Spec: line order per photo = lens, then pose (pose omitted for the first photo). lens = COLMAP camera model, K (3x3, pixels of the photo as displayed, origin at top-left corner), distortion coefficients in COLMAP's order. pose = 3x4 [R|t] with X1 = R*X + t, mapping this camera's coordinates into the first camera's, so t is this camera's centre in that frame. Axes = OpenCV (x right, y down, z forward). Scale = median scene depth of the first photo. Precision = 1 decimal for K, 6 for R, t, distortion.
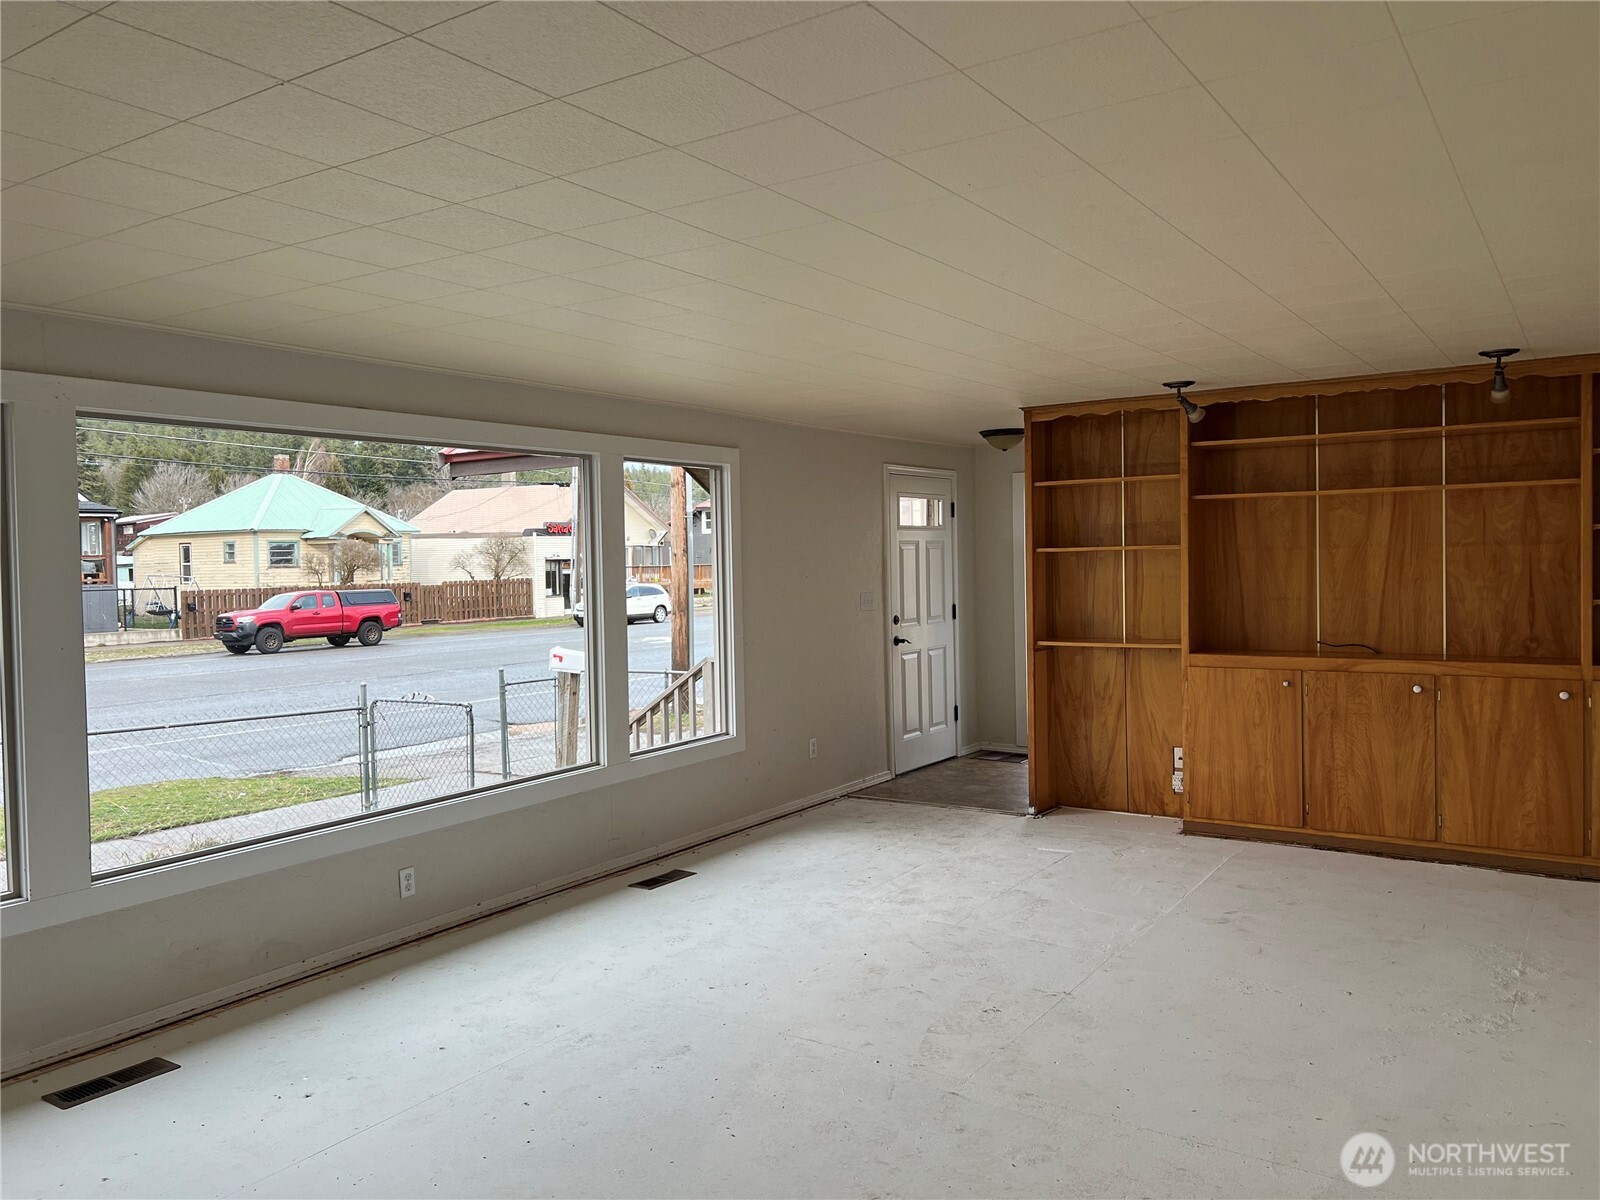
lens RADIAL K [[1215.3, 0, 787.3], [0, 1215.3, 562.1], [0, 0, 1]] dist [0.071773, -0.057479]
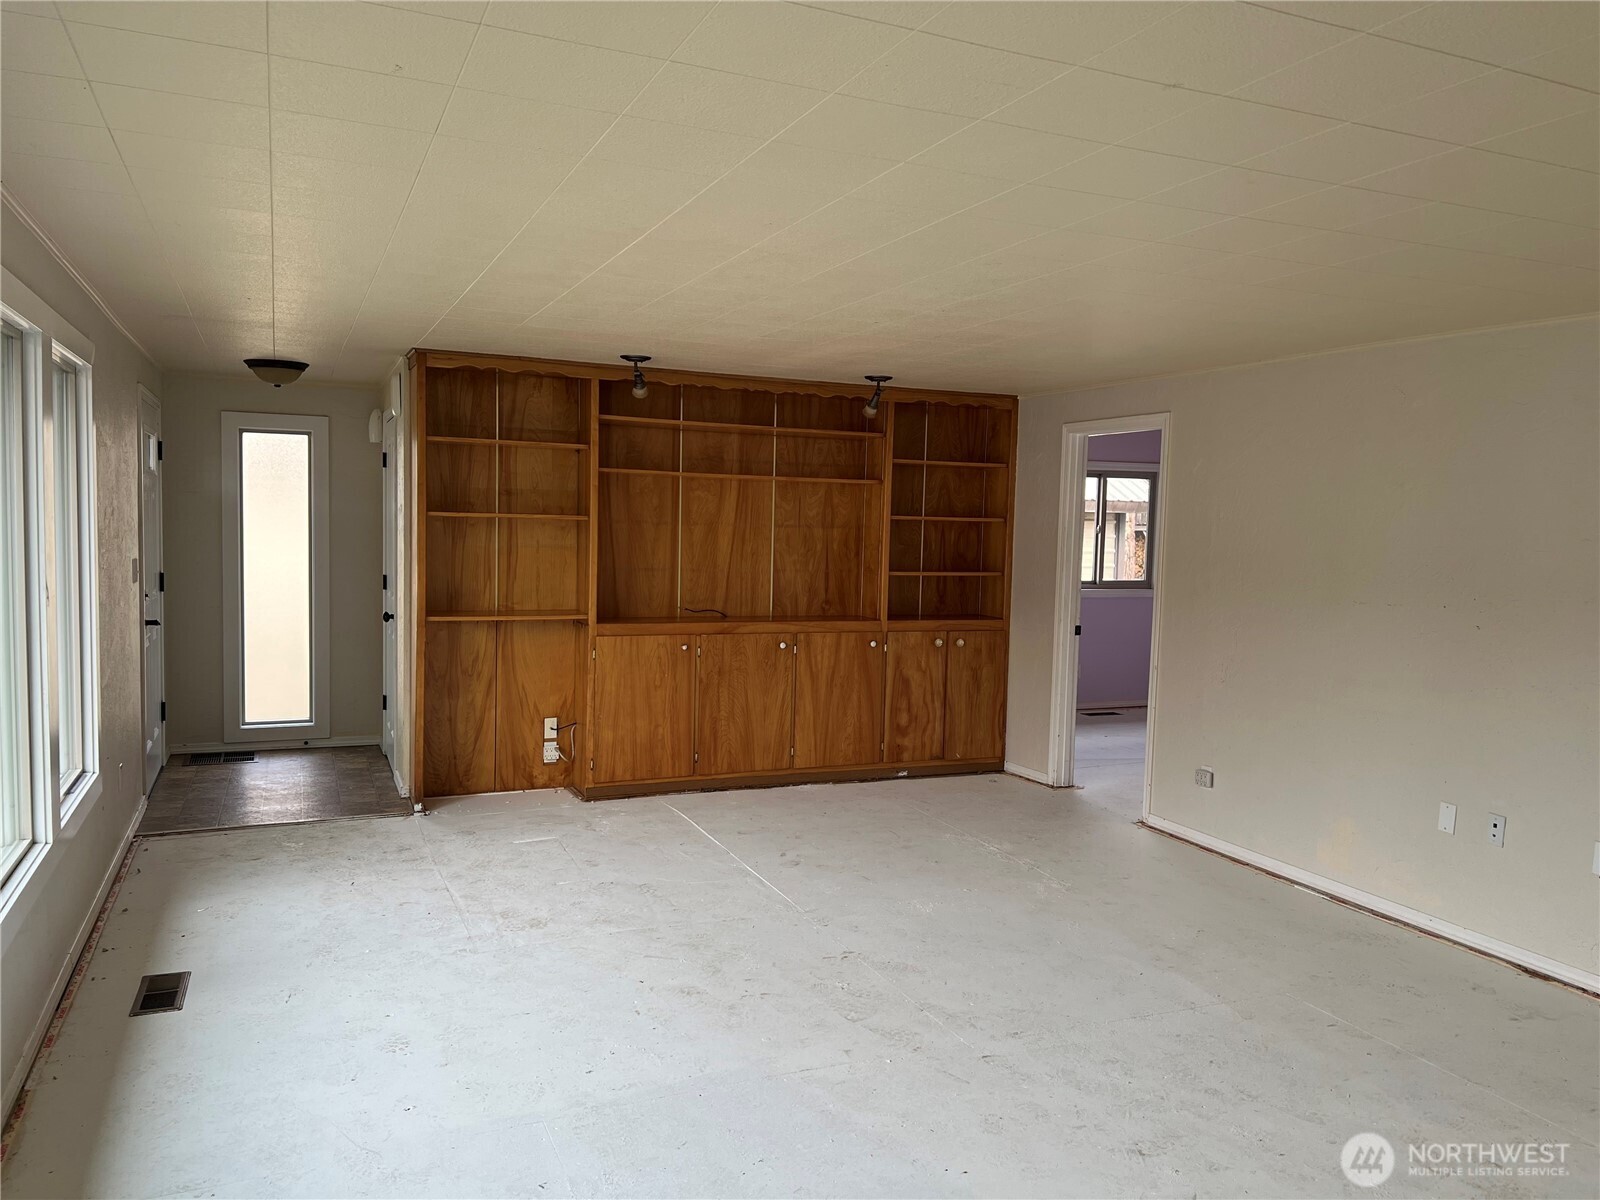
lens RADIAL K [[1215.3, 0, 811.3], [0, 1215.3, 595.7], [0, 0, 1]] dist [0.071773, -0.057479]
pose [[0.526452, -0.019215, 0.849988, -0.461363], [-0.033844, 0.998479, 0.043533, 0.001548], [-0.849531, -0.051685, 0.525001, 0.339241]]
